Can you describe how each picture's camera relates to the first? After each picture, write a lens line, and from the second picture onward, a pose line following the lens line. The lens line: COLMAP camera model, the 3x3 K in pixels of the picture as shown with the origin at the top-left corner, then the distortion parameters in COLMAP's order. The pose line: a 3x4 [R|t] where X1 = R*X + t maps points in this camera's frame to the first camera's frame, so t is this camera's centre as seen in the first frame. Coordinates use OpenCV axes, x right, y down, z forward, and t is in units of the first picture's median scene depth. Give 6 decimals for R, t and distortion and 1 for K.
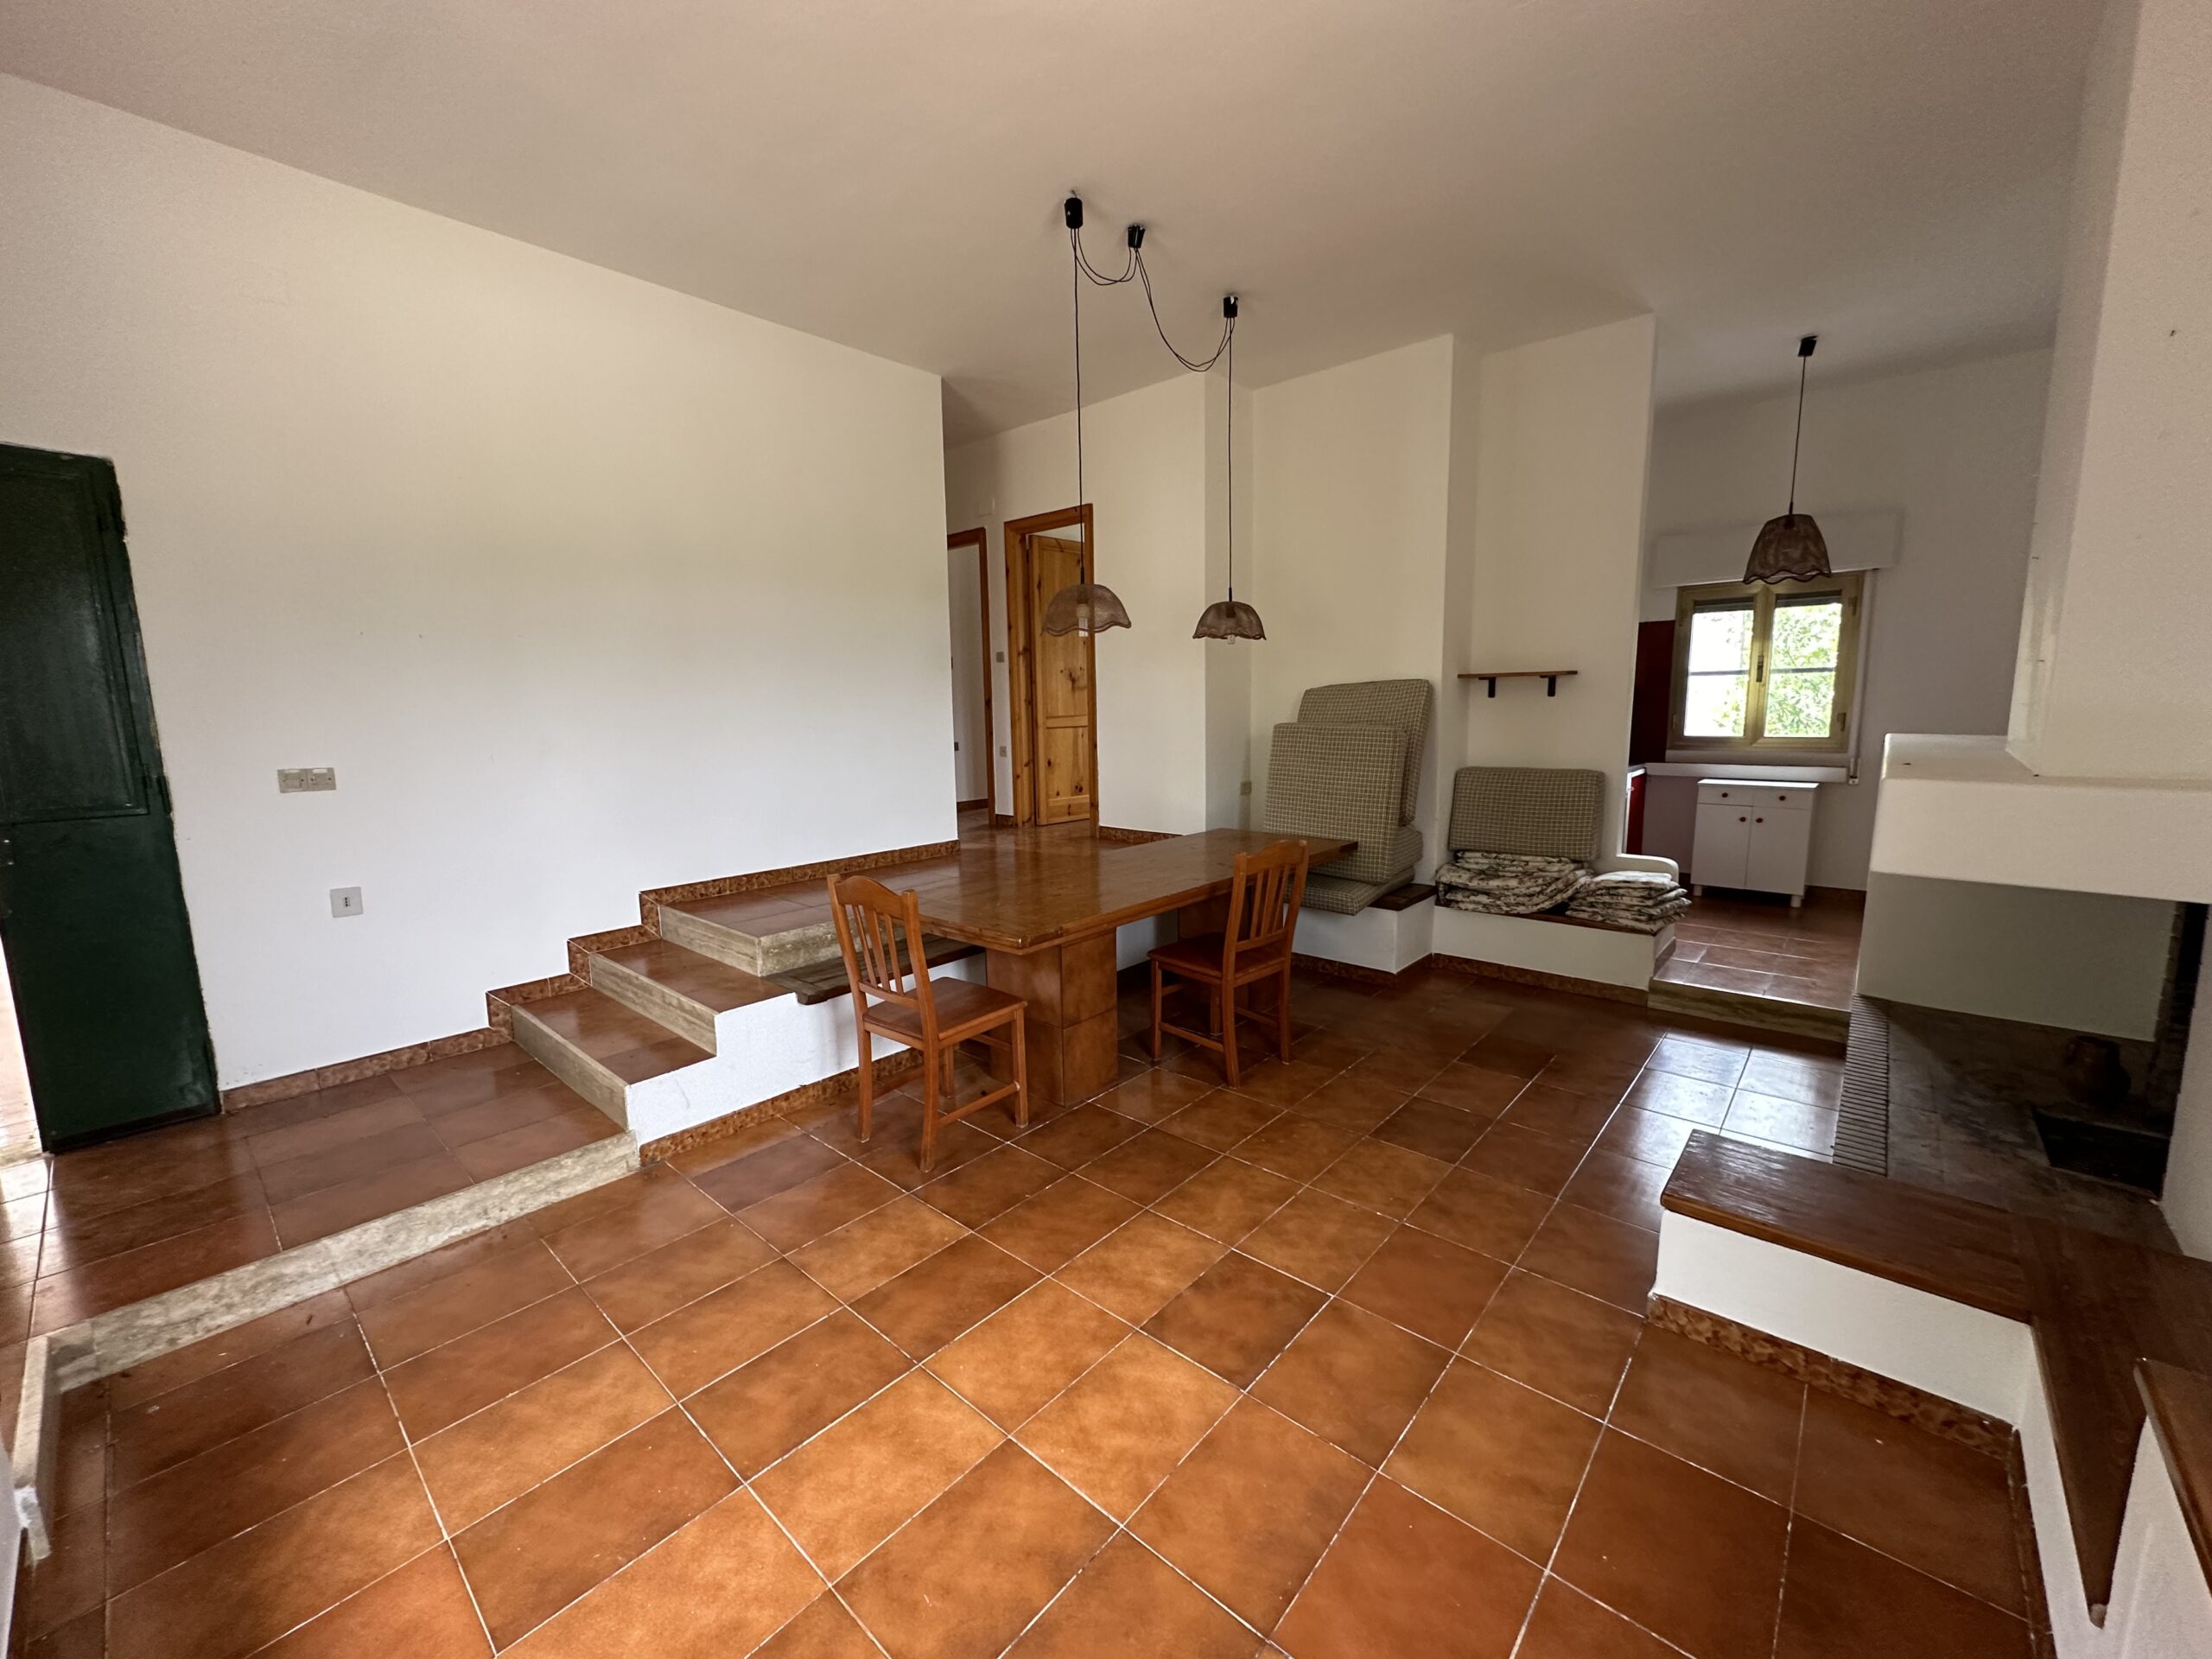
lens RADIAL K [[878.1, 0, 1107.5], [0, 878.1, 828.6], [0, 0, 1]] dist [-0.002920, 0.000794]
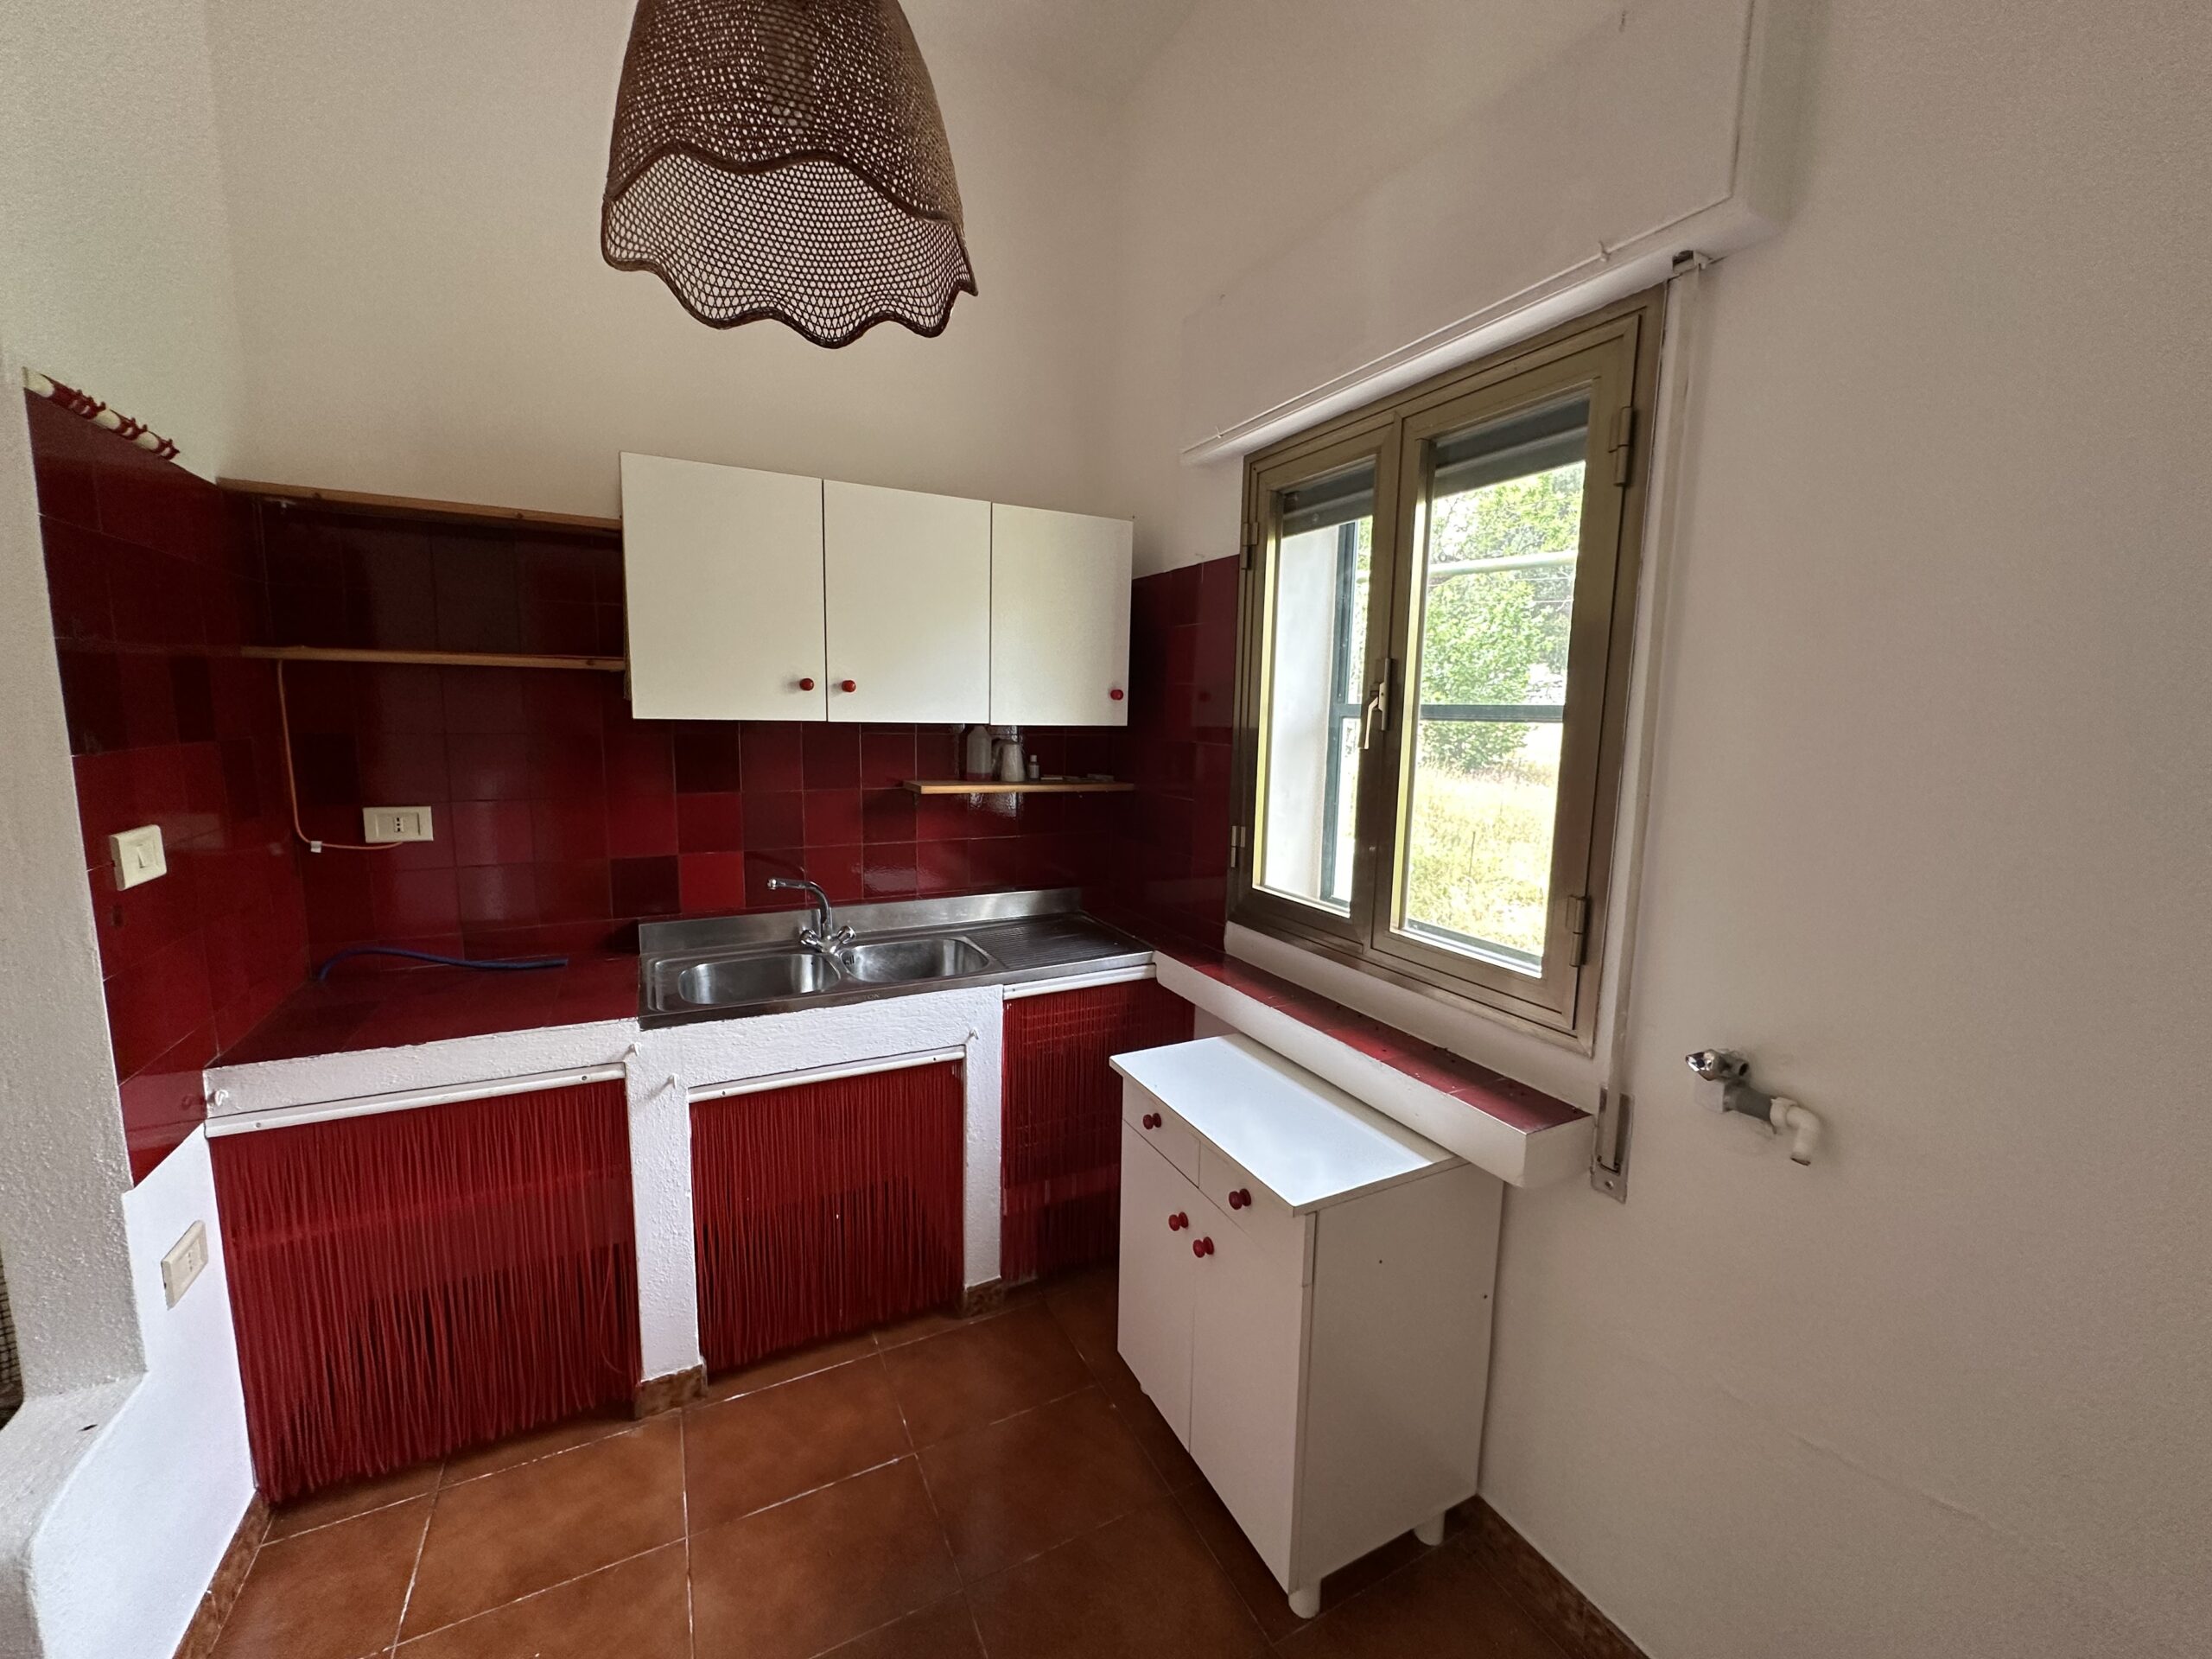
lens RADIAL K [[878.1, 0, 1107.5], [0, 878.1, 828.6], [0, 0, 1]] dist [-0.002920, 0.000794]
pose [[0.932492, 0.084512, -0.351165, 1.435621], [-0.086383, 0.996208, 0.010366, -0.254092], [0.350709, 0.020669, 0.936256, 1.300522]]
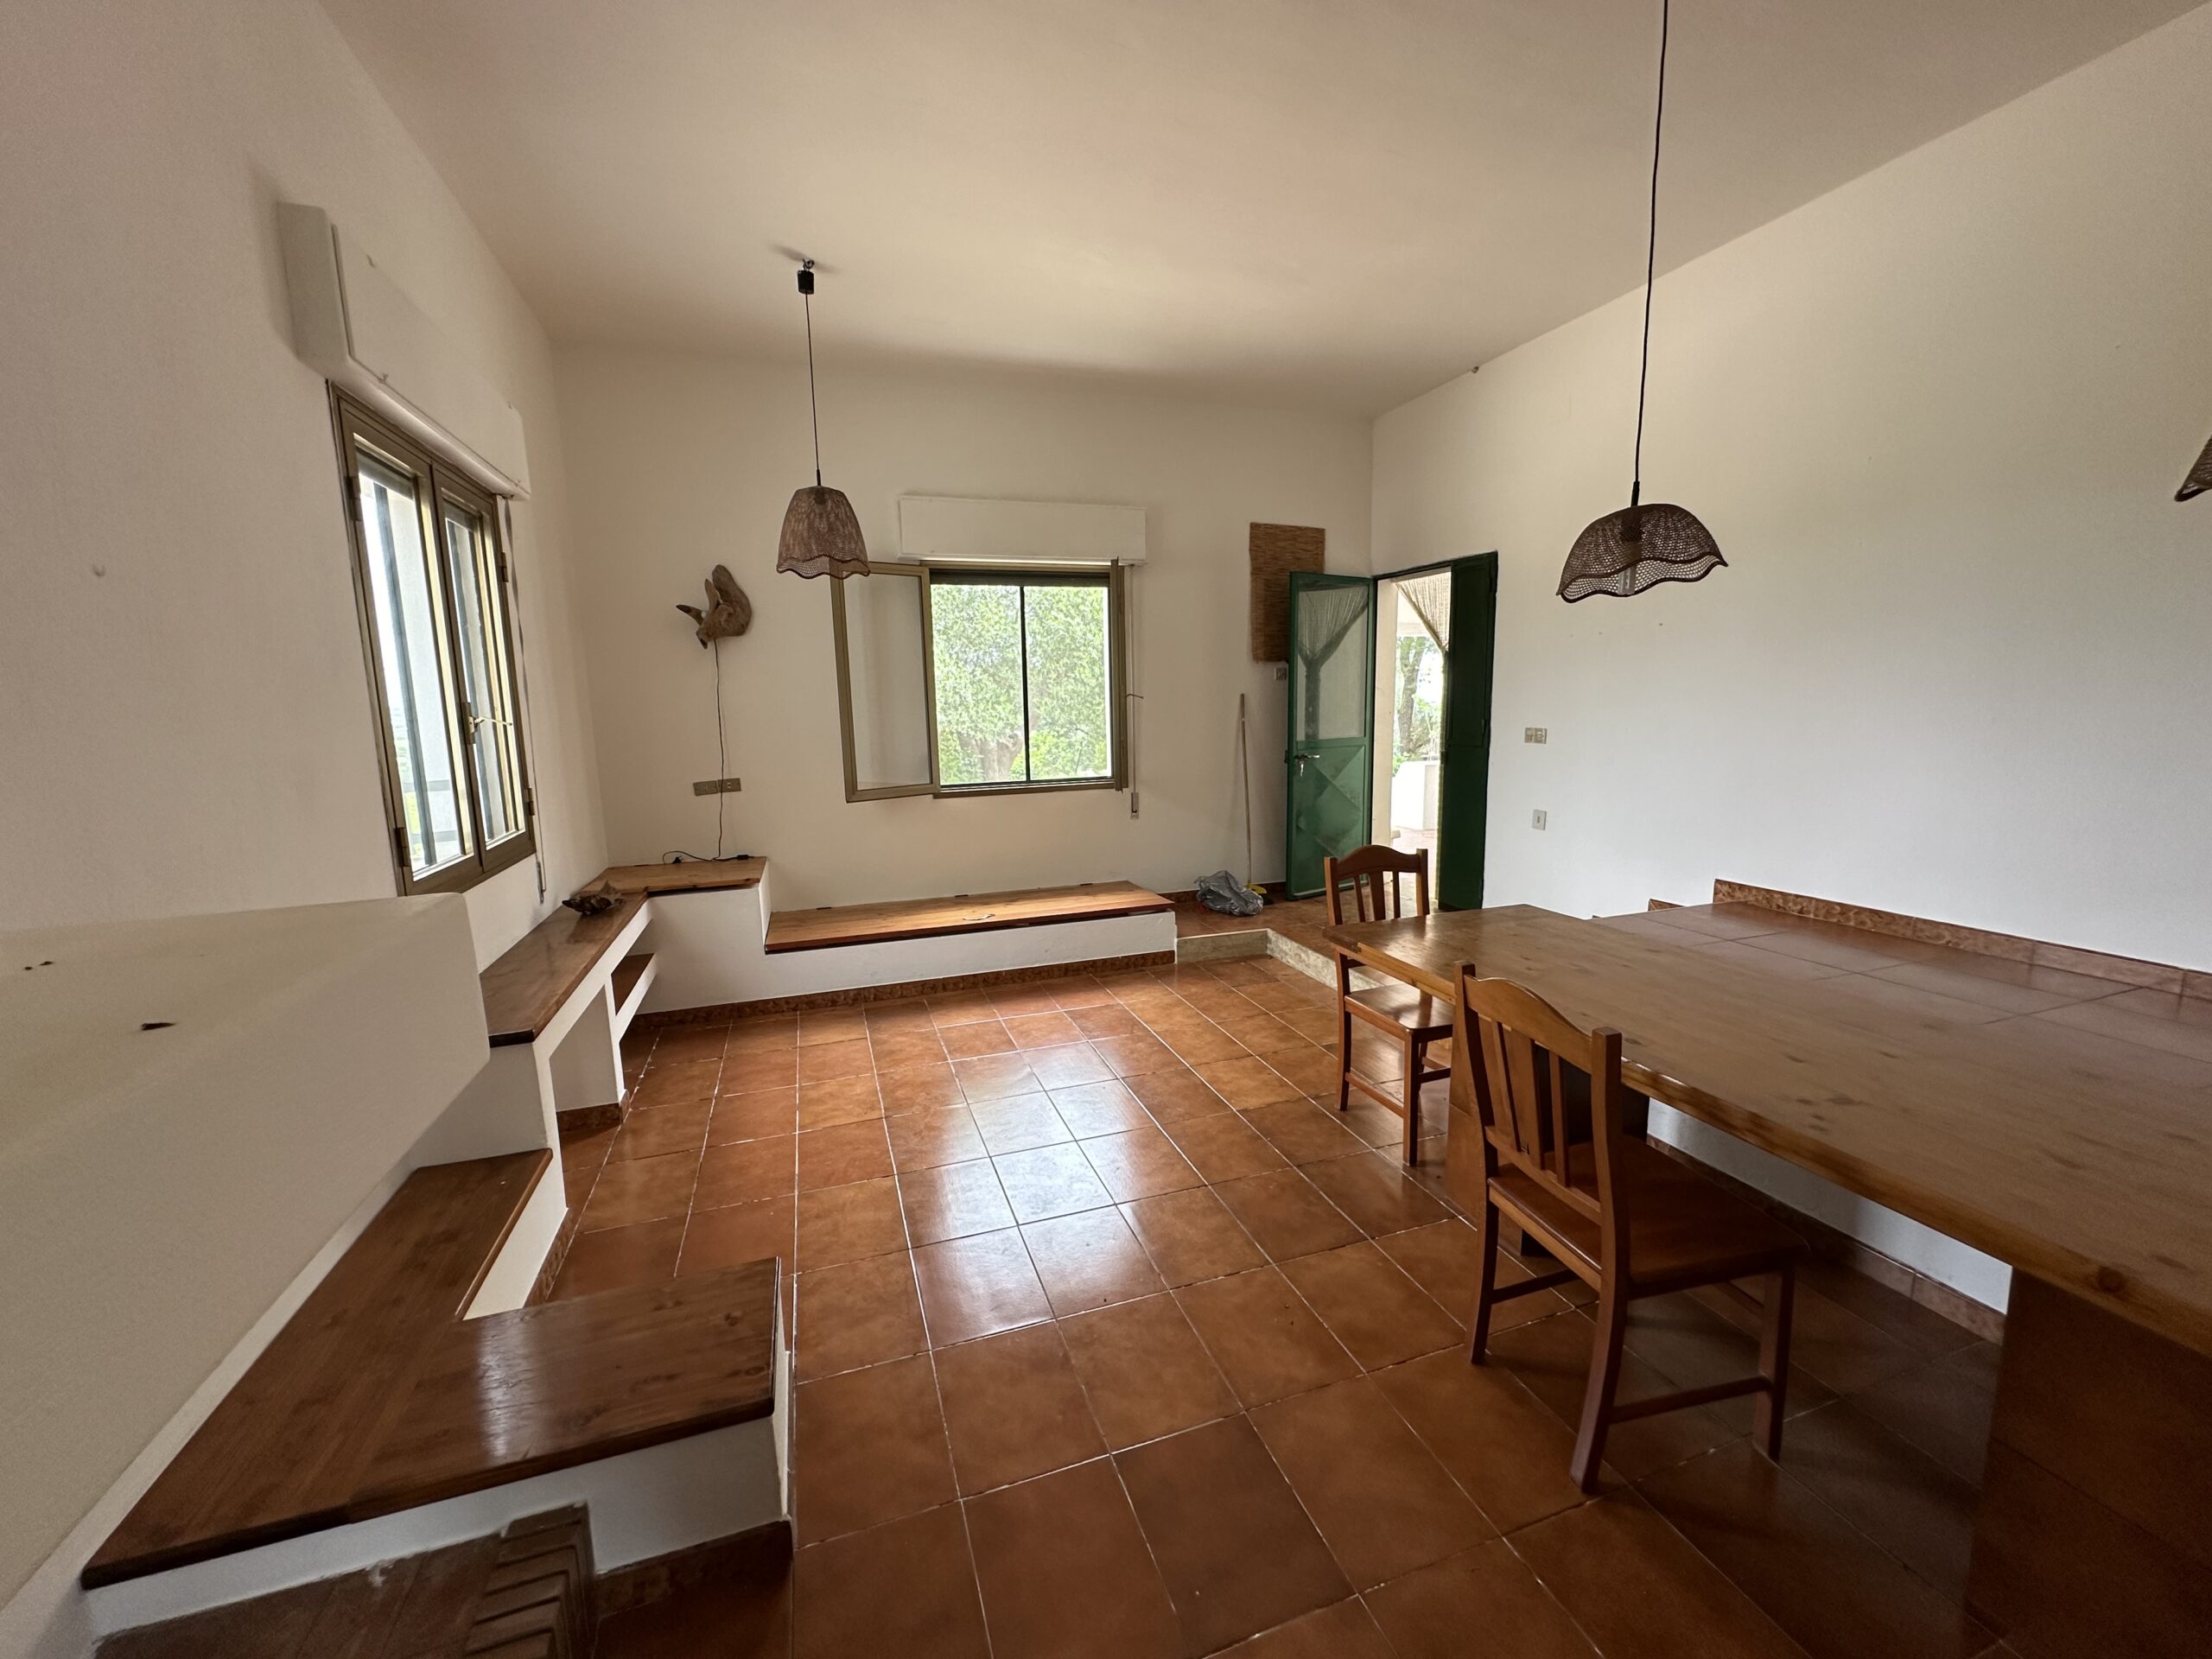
lens RADIAL K [[878.1, 0, 1107.5], [0, 878.1, 828.6], [0, 0, 1]] dist [-0.002920, 0.000794]
pose [[-0.491560, 0.156931, -0.856587, 0.798747], [-0.097395, 0.967551, 0.233151, -0.184139], [0.865380, 0.198035, -0.460325, 1.102322]]
